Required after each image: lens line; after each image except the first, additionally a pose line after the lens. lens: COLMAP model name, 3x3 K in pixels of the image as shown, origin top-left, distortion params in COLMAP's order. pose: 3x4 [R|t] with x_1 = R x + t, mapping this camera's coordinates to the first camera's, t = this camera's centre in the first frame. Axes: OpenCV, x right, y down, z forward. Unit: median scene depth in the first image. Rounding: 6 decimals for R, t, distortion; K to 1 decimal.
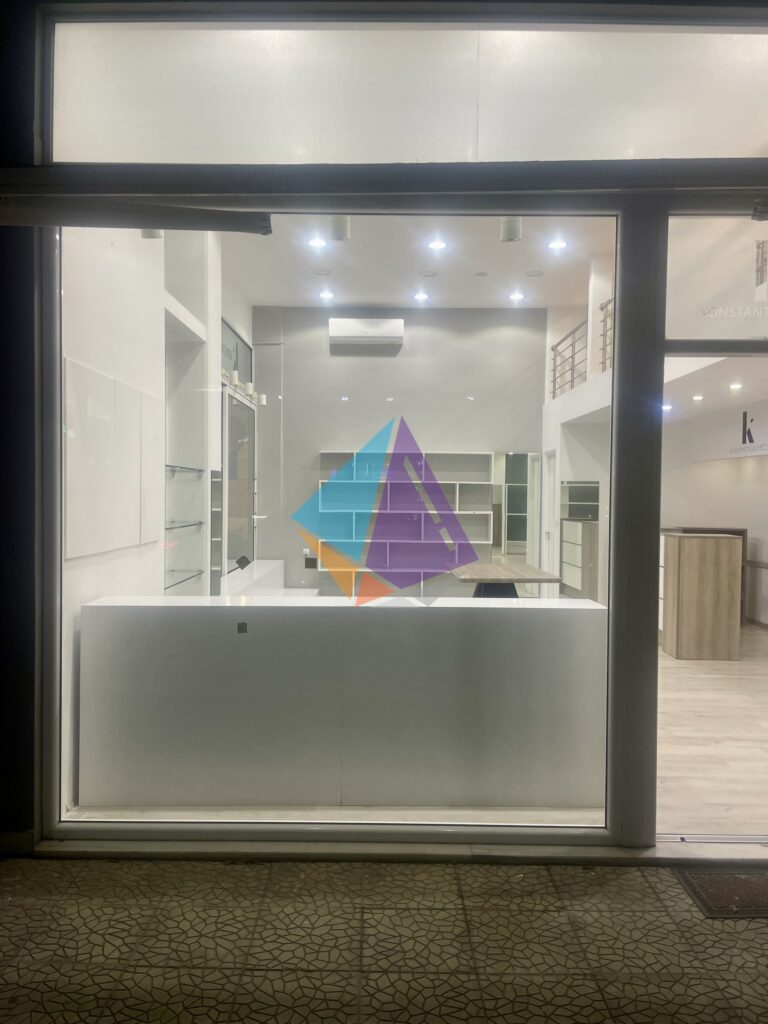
lens RADIAL K [[787.2, 0, 384.0], [0, 787.2, 512.0], [0, 0, 1]] dist [0.098384, -0.125770]
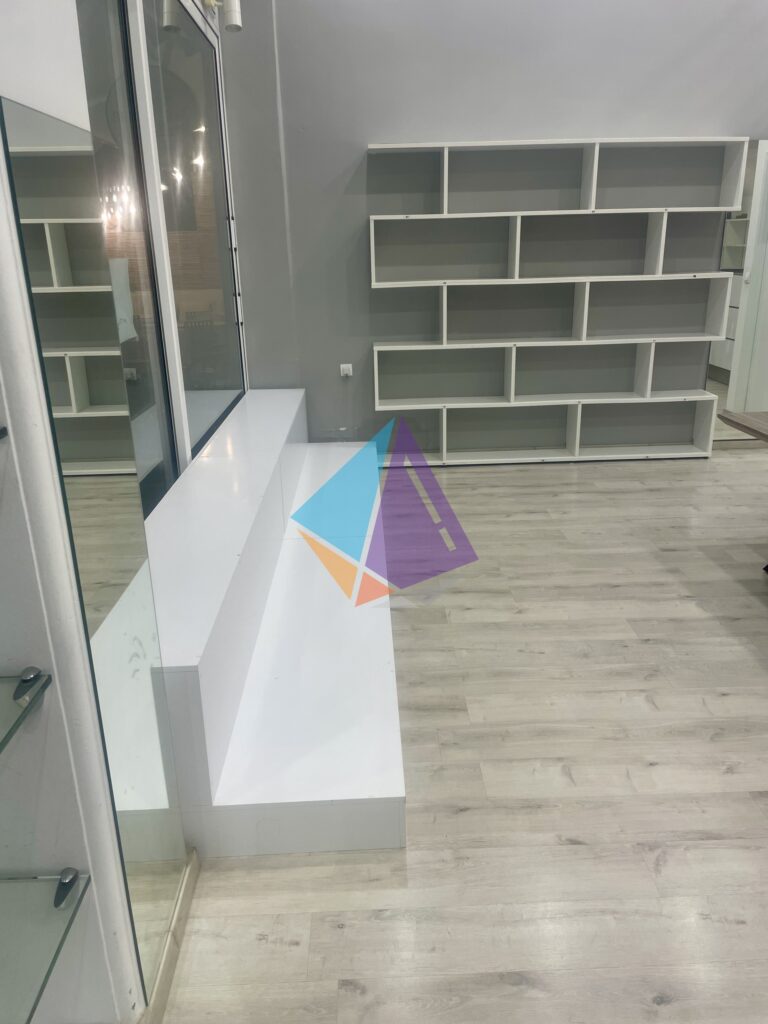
lens RADIAL K [[787.2, 0, 384.0], [0, 787.2, 512.0], [0, 0, 1]] dist [0.098384, -0.125770]
pose [[0.999065, -0.039480, 0.017610, -0.088821], [0.032344, 0.952931, 0.301456, -0.014875], [-0.028683, -0.300605, 0.953317, 0.499693]]
